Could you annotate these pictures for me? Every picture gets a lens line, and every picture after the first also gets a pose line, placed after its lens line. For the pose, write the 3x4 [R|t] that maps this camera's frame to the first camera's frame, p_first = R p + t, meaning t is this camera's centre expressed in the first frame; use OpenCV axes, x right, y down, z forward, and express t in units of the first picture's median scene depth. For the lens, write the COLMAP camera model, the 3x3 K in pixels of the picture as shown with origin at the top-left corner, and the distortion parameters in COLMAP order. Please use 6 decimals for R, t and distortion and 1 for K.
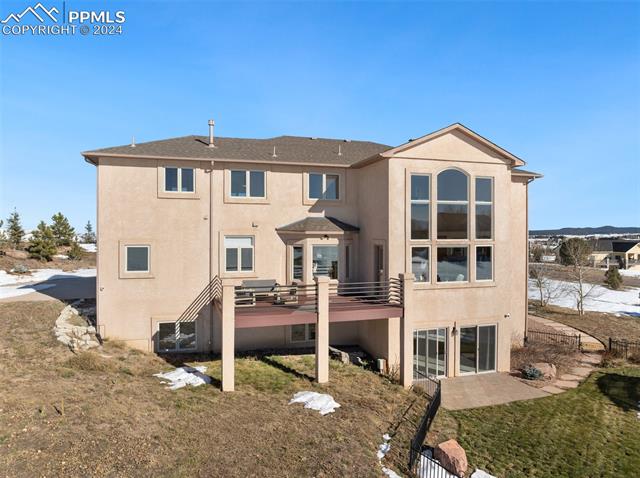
lens RADIAL K [[447.3, 0, 320.0], [0, 447.3, 239.0], [0, 0, 1]] dist [-0.047970, 0.003884]
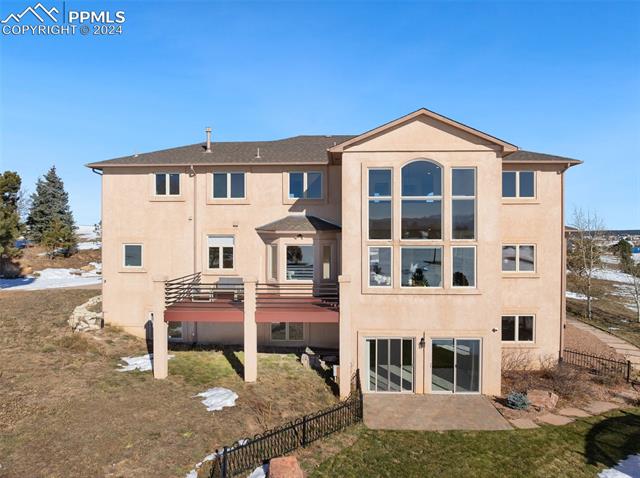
lens RADIAL K [[447.3, 0, 320.0], [0, 447.3, 239.0], [0, 0, 1]] dist [-0.047970, 0.003884]
pose [[0.940132, 0.003810, -0.340790, 0.406475], [-0.002895, 0.999991, 0.003194, -0.002346], [0.340799, -0.002016, 0.940134, 0.091403]]
